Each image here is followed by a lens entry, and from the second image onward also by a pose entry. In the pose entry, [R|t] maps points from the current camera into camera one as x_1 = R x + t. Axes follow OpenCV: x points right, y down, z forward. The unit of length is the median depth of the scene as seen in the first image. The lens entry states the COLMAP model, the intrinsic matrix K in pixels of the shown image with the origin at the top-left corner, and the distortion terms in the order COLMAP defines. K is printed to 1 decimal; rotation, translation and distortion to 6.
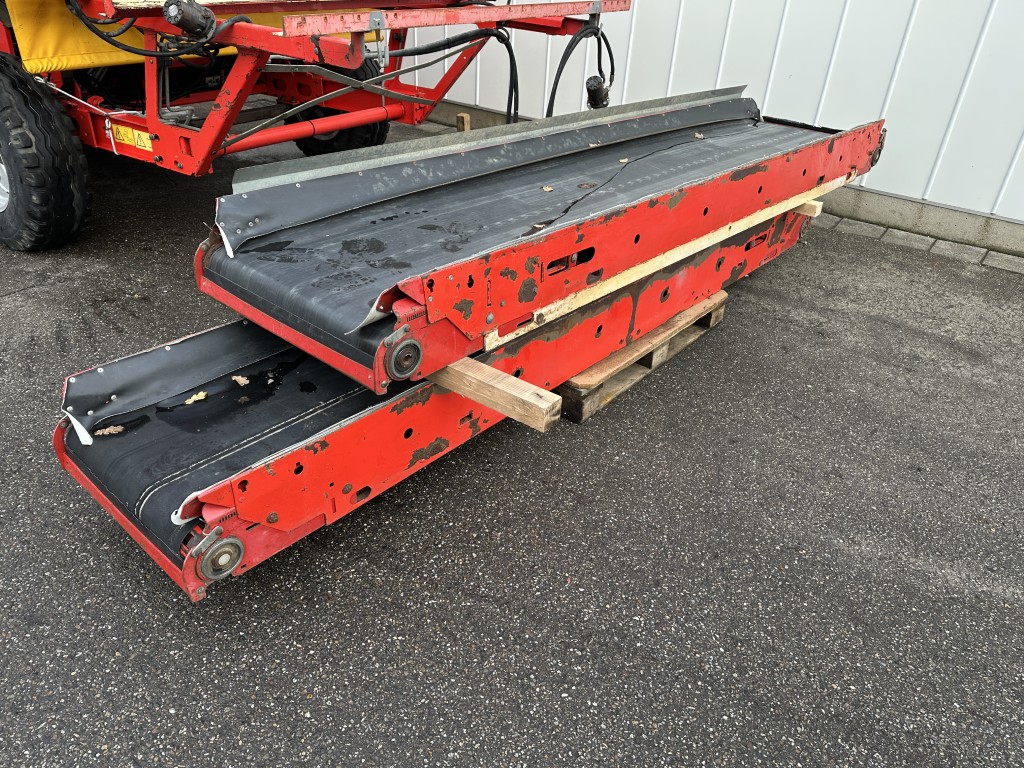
lens RADIAL K [[711.7, 0, 512.0], [0, 711.7, 384.0], [0, 0, 1]] dist [-0.005188, -0.006329]
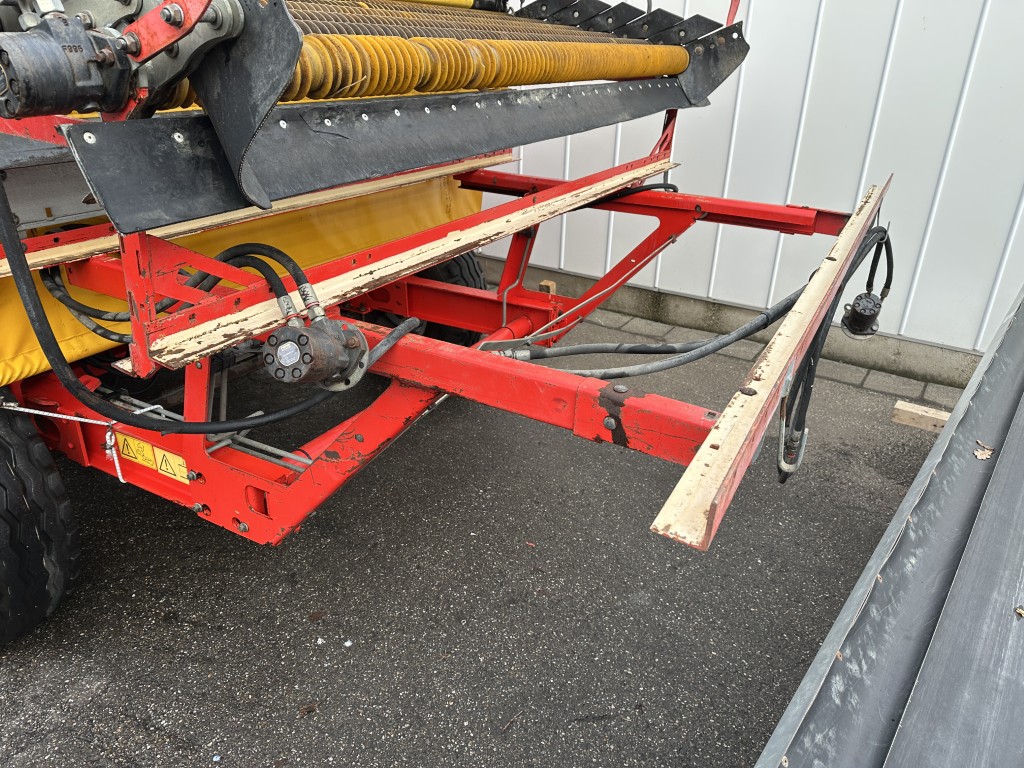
lens RADIAL K [[732.1, 0, 512.0], [0, 732.1, 384.0], [0, 0, 1]] dist [0.002405, -0.001664]
pose [[0.998329, -0.052632, 0.023855, -0.257717], [0.055186, 0.990814, -0.123457, -0.326445], [-0.017138, 0.124568, 0.992063, 0.400399]]
